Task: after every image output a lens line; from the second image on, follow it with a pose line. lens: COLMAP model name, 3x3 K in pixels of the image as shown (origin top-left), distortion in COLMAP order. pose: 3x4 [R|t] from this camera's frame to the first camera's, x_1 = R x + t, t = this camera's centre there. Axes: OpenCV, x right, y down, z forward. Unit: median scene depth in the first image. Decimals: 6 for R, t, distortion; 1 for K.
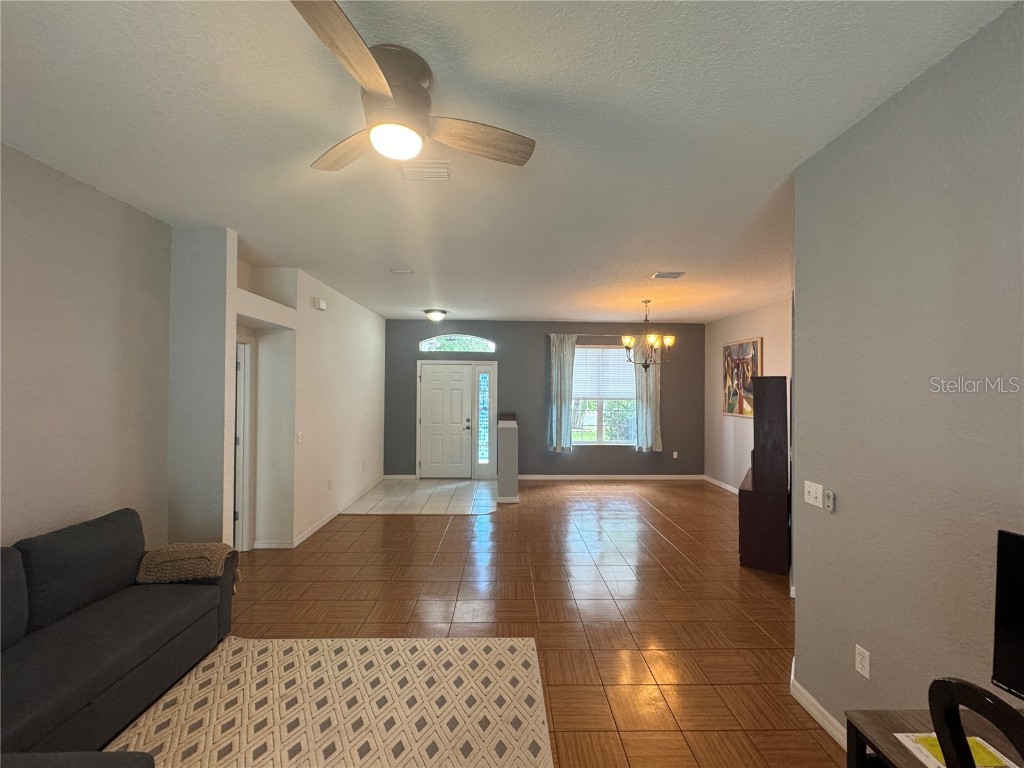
lens RADIAL K [[409.4, 0, 512.0], [0, 409.4, 384.0], [0, 0, 1]] dist [-0.002052, 0.000574]
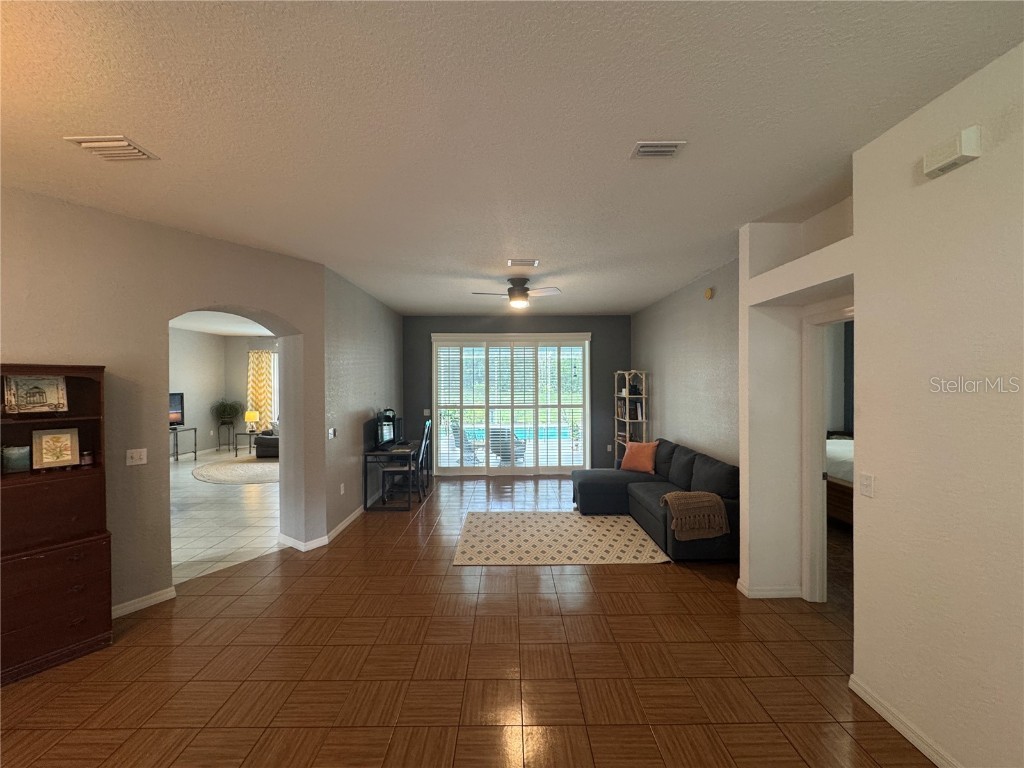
lens RADIAL K [[409.4, 0, 512.0], [0, 409.4, 384.0], [0, 0, 1]] dist [-0.002052, 0.000574]
pose [[-0.999895, -0.005075, 0.013599, -0.189657], [-0.005209, 0.999938, -0.009847, 0.032140], [-0.013548, -0.009917, -0.999859, 2.833341]]
